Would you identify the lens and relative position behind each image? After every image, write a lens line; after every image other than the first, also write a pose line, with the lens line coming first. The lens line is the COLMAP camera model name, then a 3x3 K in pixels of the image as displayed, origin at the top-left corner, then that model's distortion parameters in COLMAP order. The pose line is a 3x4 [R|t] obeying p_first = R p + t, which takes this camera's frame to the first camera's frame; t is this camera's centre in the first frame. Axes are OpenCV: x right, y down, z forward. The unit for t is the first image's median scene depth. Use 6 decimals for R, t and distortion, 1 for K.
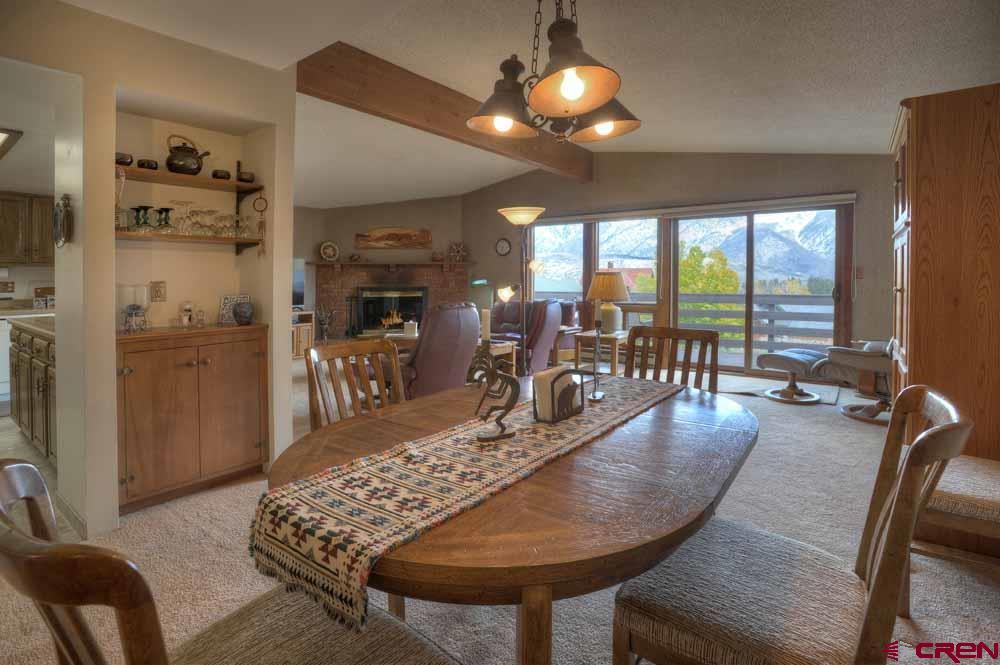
lens RADIAL K [[491.4, 0, 502.8], [0, 491.4, 294.5], [0, 0, 1]] dist [-0.045861, 0.000214]
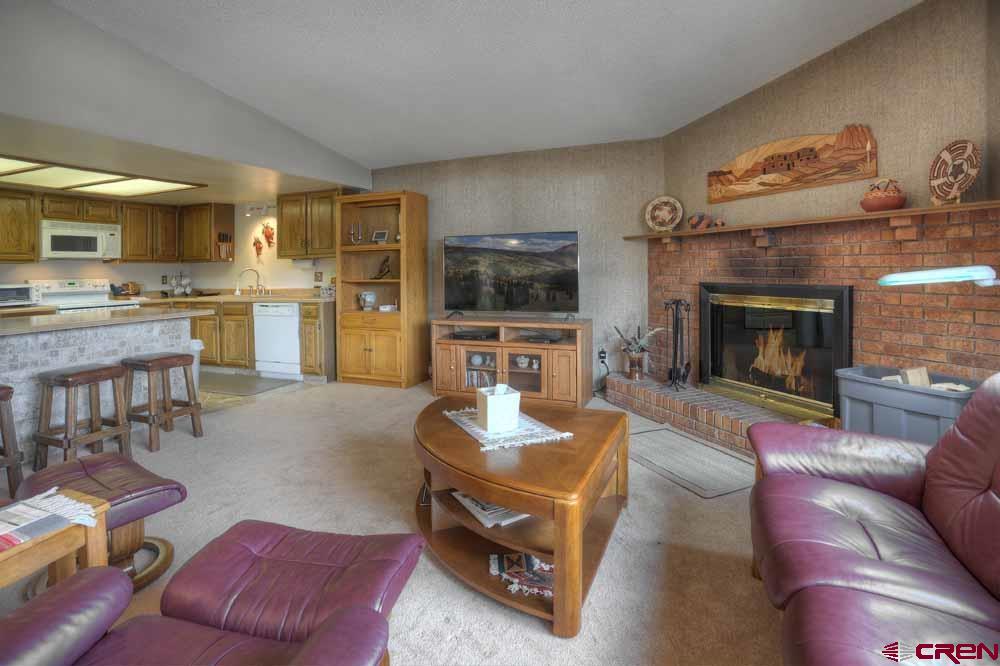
lens RADIAL K [[496.5, 0, 505.7], [0, 496.5, 259.3], [0, 0, 1]] dist [0.001404, 0.001611]
pose [[0.267788, -0.015654, -0.963351, 0.120820], [-0.013614, 0.999707, -0.020029, -0.024944], [0.963382, 0.018478, 0.267496, 0.678572]]
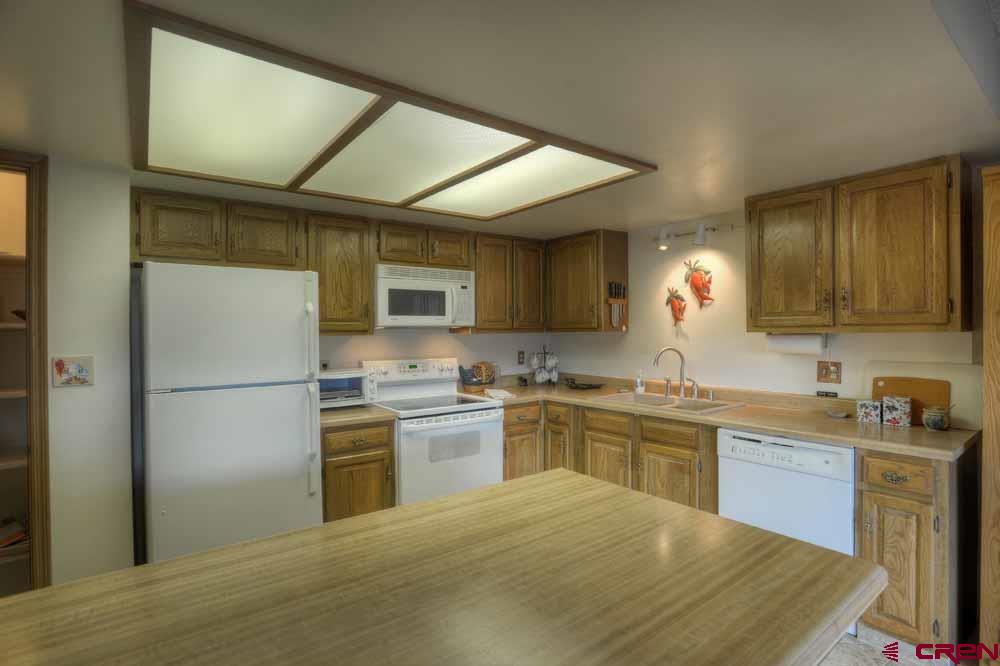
lens RADIAL K [[511.3, 0, 500.0], [0, 511.3, 333.0], [0, 0, 1]] dist [-0.060046, 0.000262]
pose [[-0.248215, 0.017742, -0.968542, -0.272499], [-0.028892, 0.999252, 0.025709, -0.038835], [0.968274, 0.034364, -0.247517, 0.477249]]
